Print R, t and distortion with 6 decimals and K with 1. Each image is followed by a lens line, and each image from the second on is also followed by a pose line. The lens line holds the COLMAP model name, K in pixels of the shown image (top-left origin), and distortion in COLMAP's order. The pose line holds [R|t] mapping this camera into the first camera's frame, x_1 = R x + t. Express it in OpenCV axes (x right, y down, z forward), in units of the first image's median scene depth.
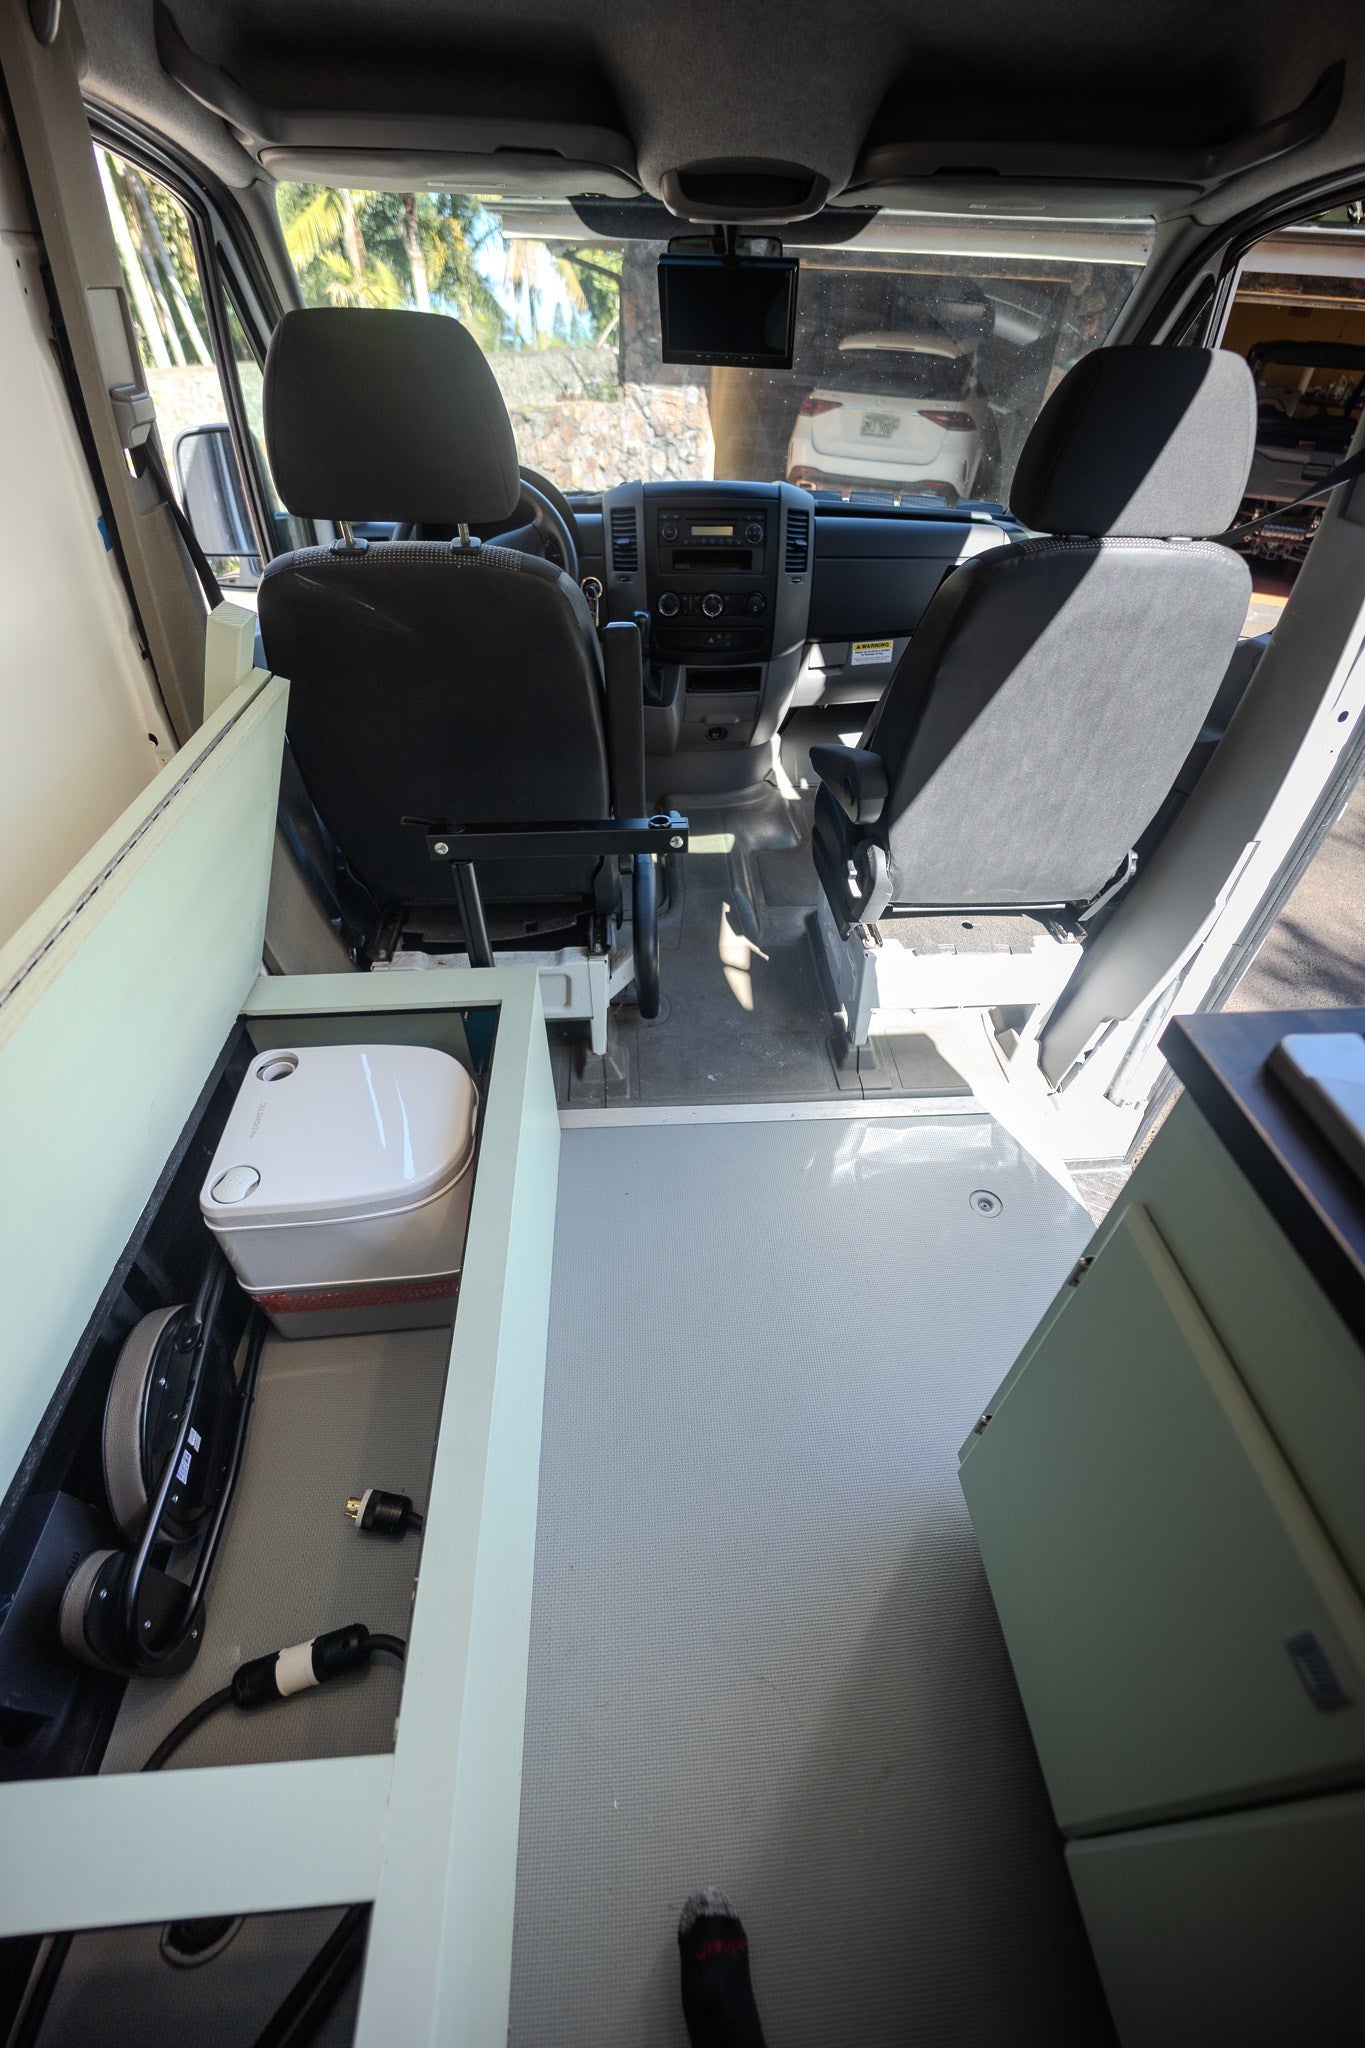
lens RADIAL K [[833.7, 0, 682.5], [0, 833.7, 1024.0], [0, 0, 1]] dist [-0.034407, 0.004492]
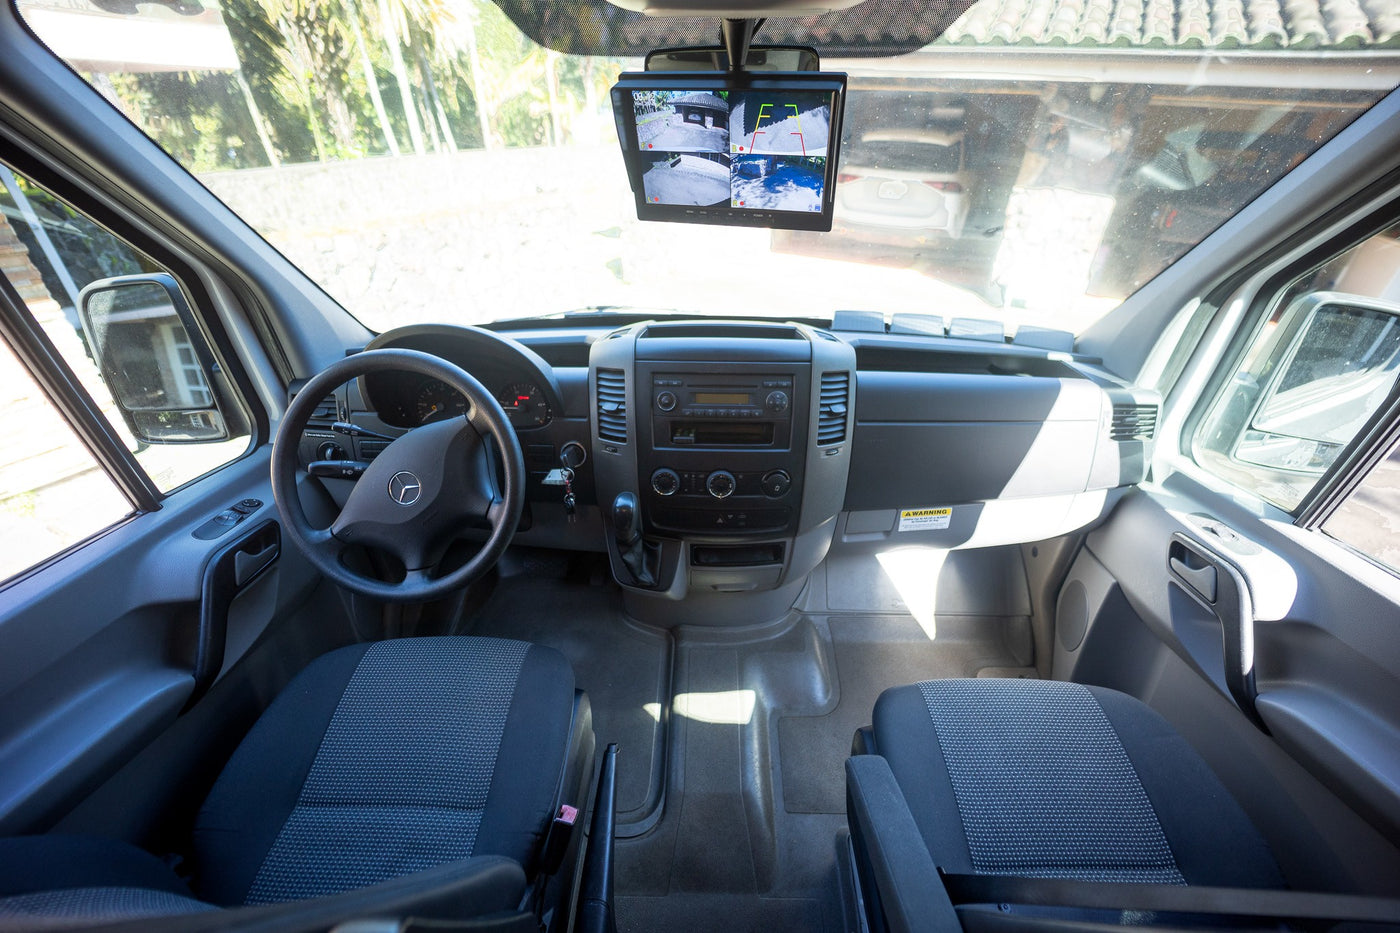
lens RADIAL K [[569.9, 0, 700.0], [0, 569.9, 466.5], [0, 0, 1]] dist [-0.034407, 0.004492]
pose [[0.995815, 0.034486, -0.084636, 0.056311], [-0.047586, 0.986288, -0.158022, -0.405484], [0.078026, 0.161388, 0.983802, 0.434945]]
